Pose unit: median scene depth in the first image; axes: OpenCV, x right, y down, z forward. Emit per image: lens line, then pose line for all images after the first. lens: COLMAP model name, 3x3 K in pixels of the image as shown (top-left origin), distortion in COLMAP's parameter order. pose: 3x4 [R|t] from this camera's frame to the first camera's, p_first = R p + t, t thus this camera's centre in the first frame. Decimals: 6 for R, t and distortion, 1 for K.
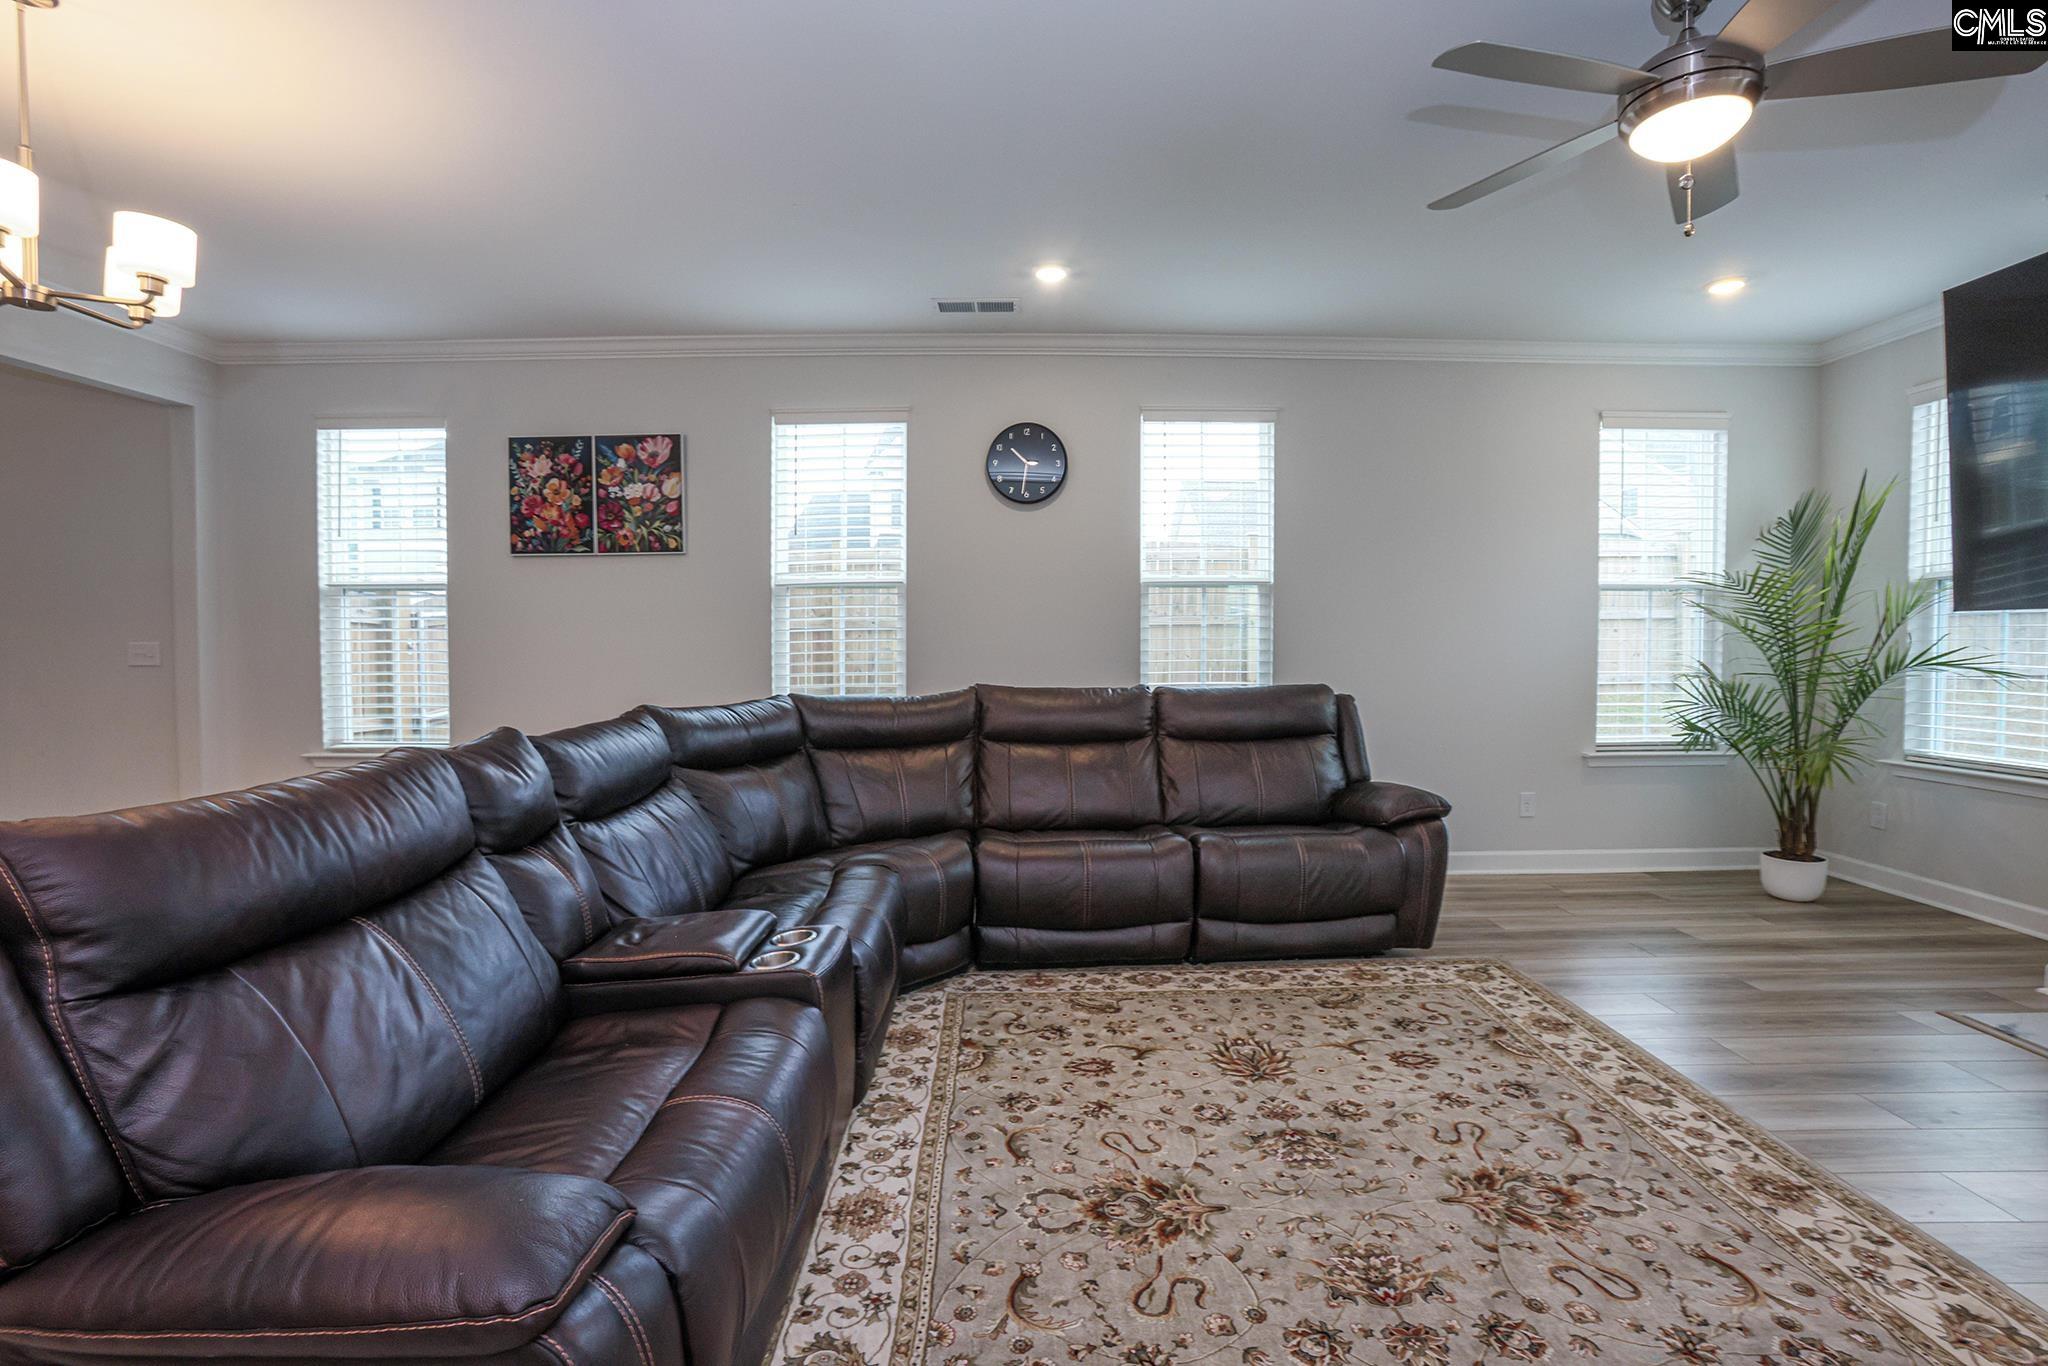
lens RADIAL K [[937.3, 0, 1025.5], [0, 937.3, 668.4], [0, 0, 1]] dist [-0.077910, 0.035932]
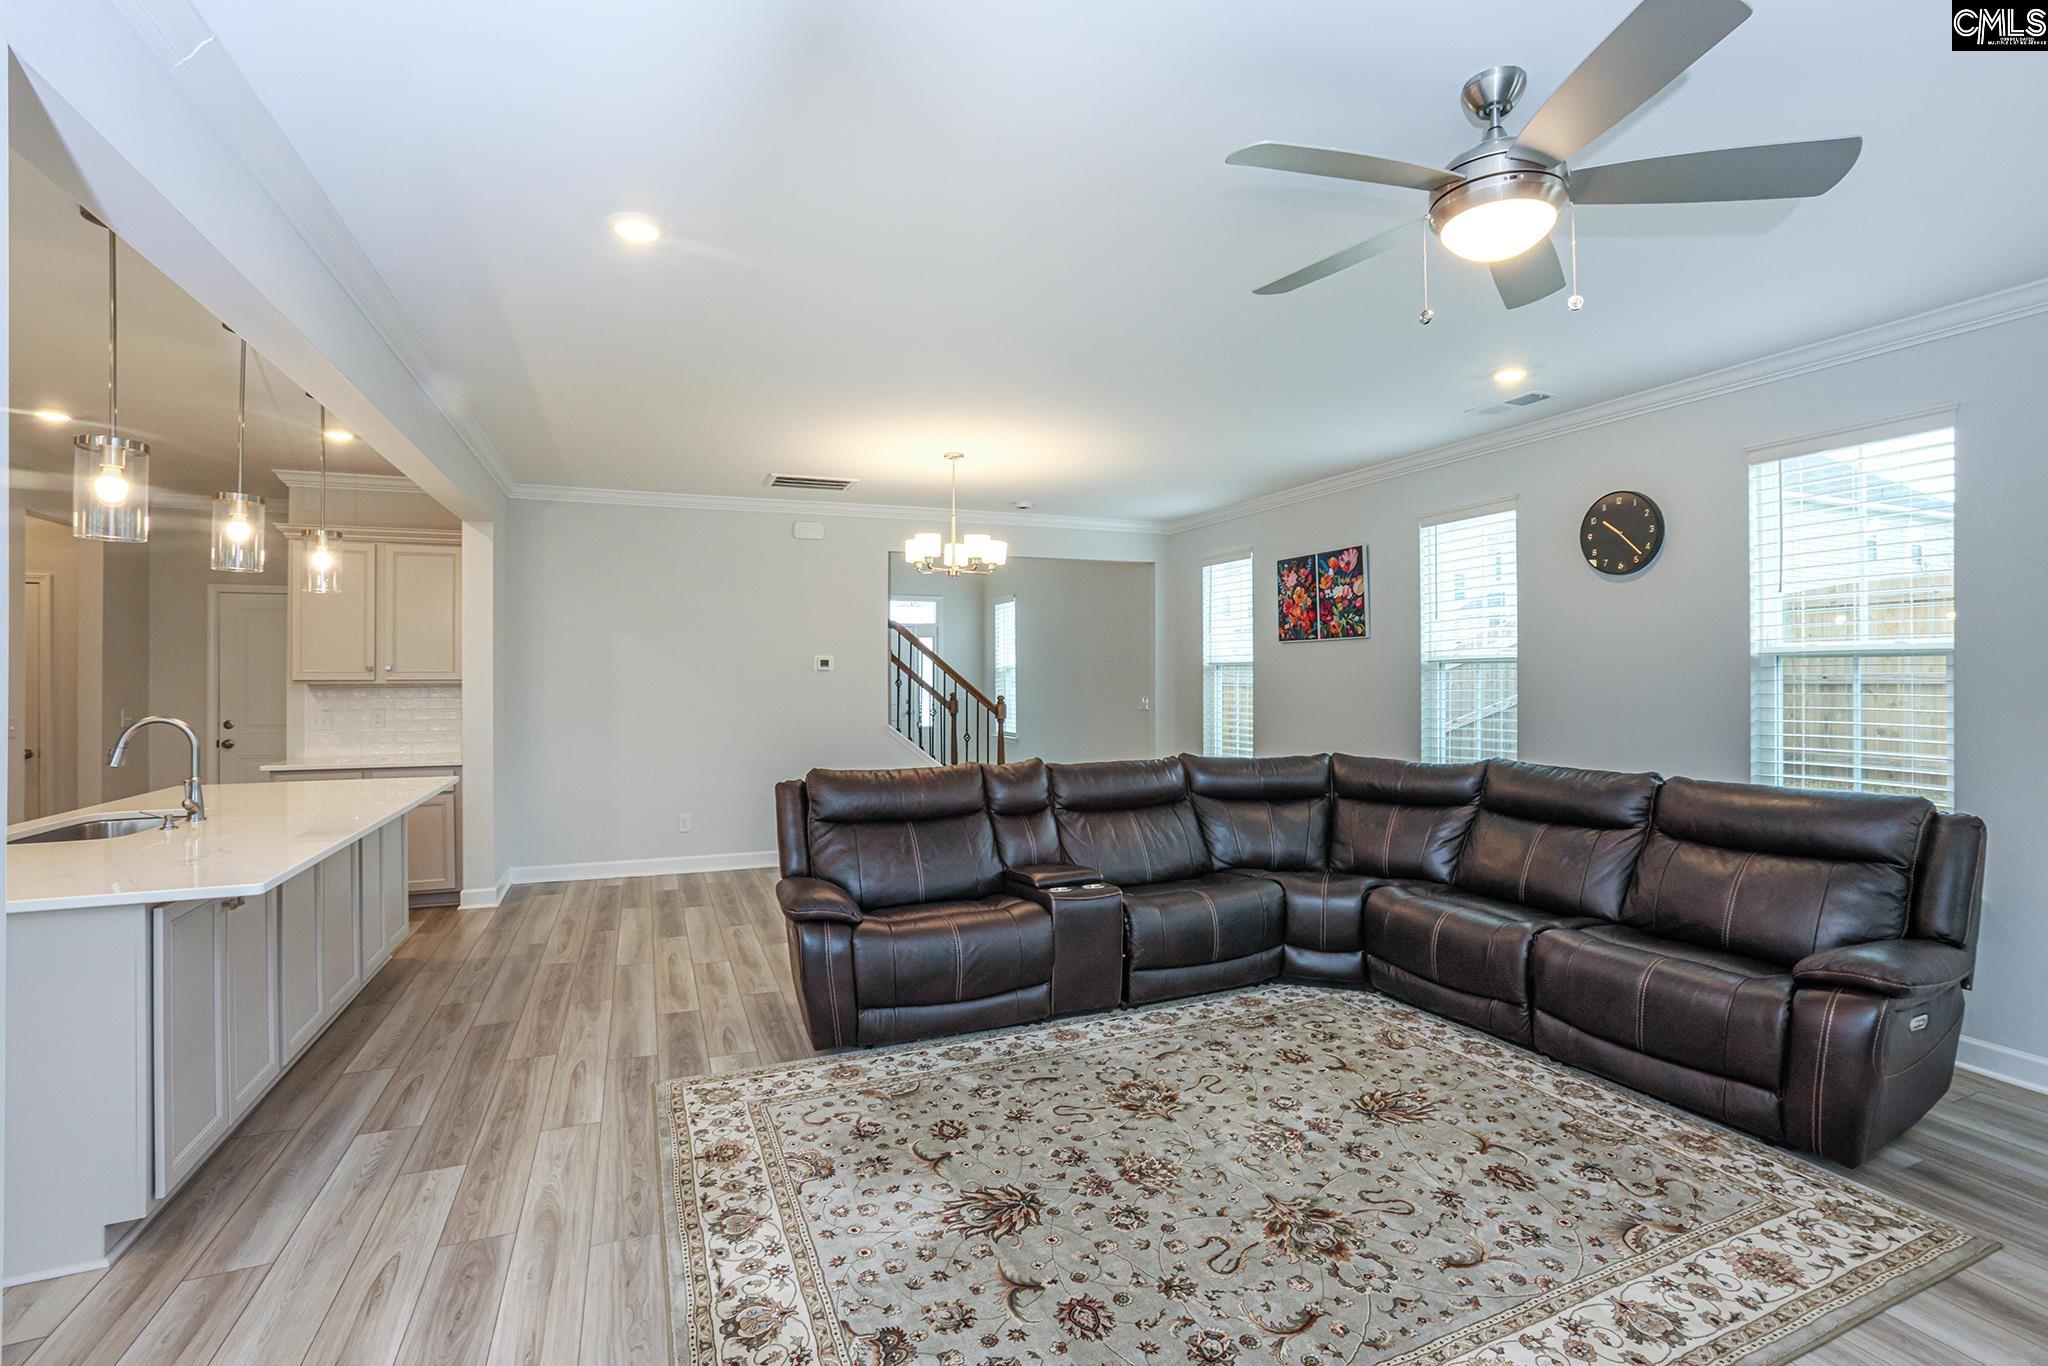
lens RADIAL K [[937.3, 0, 1025.5], [0, 937.3, 668.4], [0, 0, 1]] dist [-0.077910, 0.035932]
pose [[0.375676, -0.004850, -0.926738, 0.667960], [-0.029917, 0.999402, -0.017358, -0.046849], [0.926268, 0.034246, 0.375307, 0.087841]]
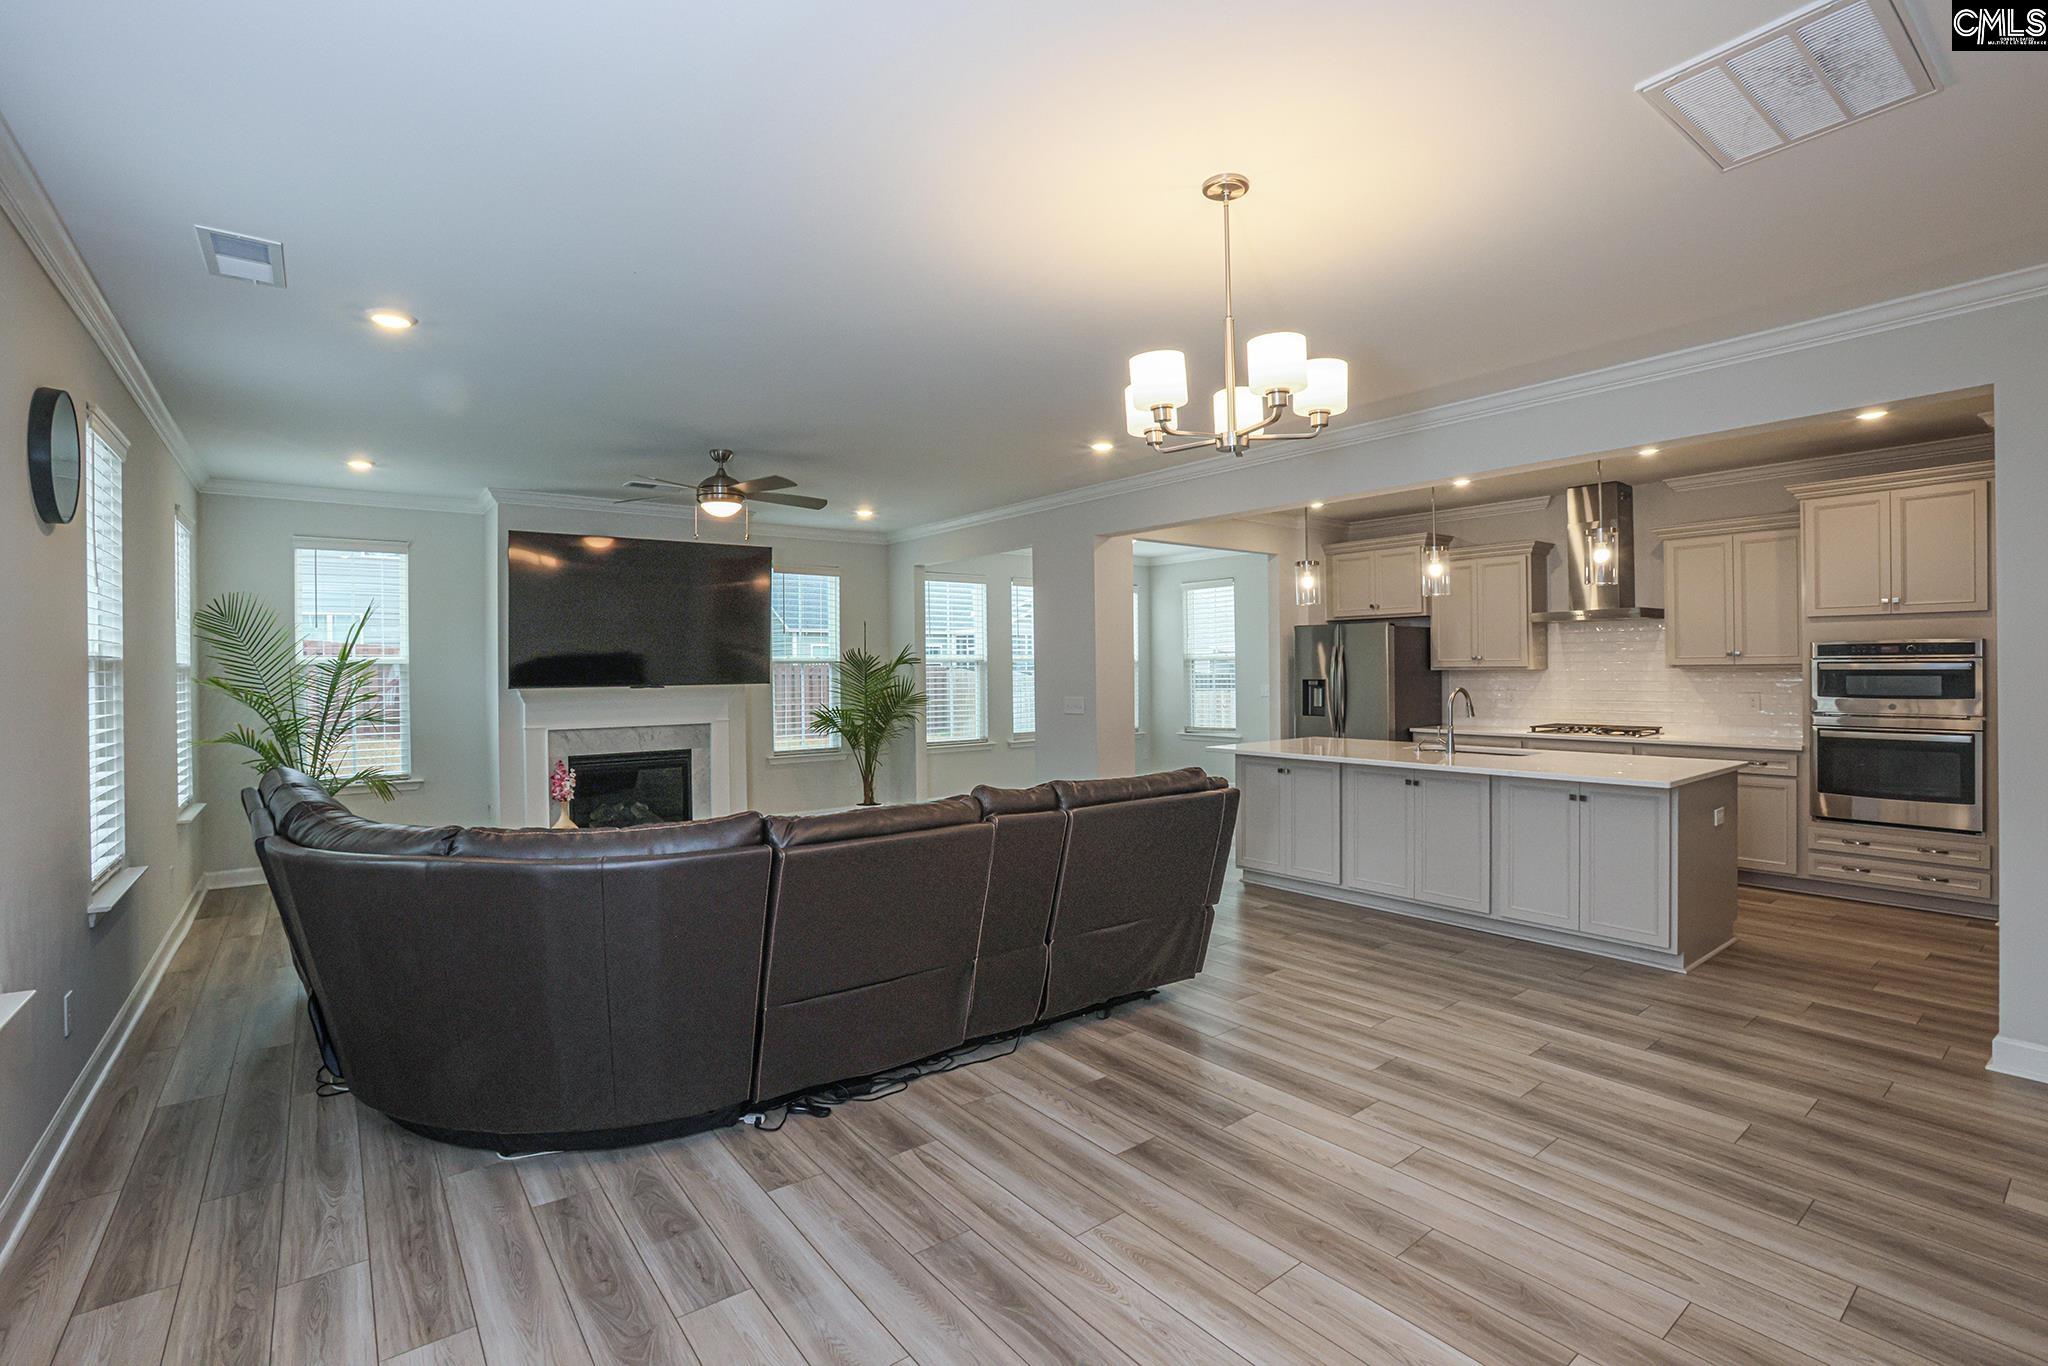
lens RADIAL K [[937.3, 0, 1025.5], [0, 937.3, 668.4], [0, 0, 1]] dist [-0.077910, 0.035932]
pose [[-0.609242, 0.006532, 0.792958, -0.867274], [0.040185, 0.998936, 0.022646, -0.075080], [-0.791966, 0.045662, -0.608856, 0.896979]]
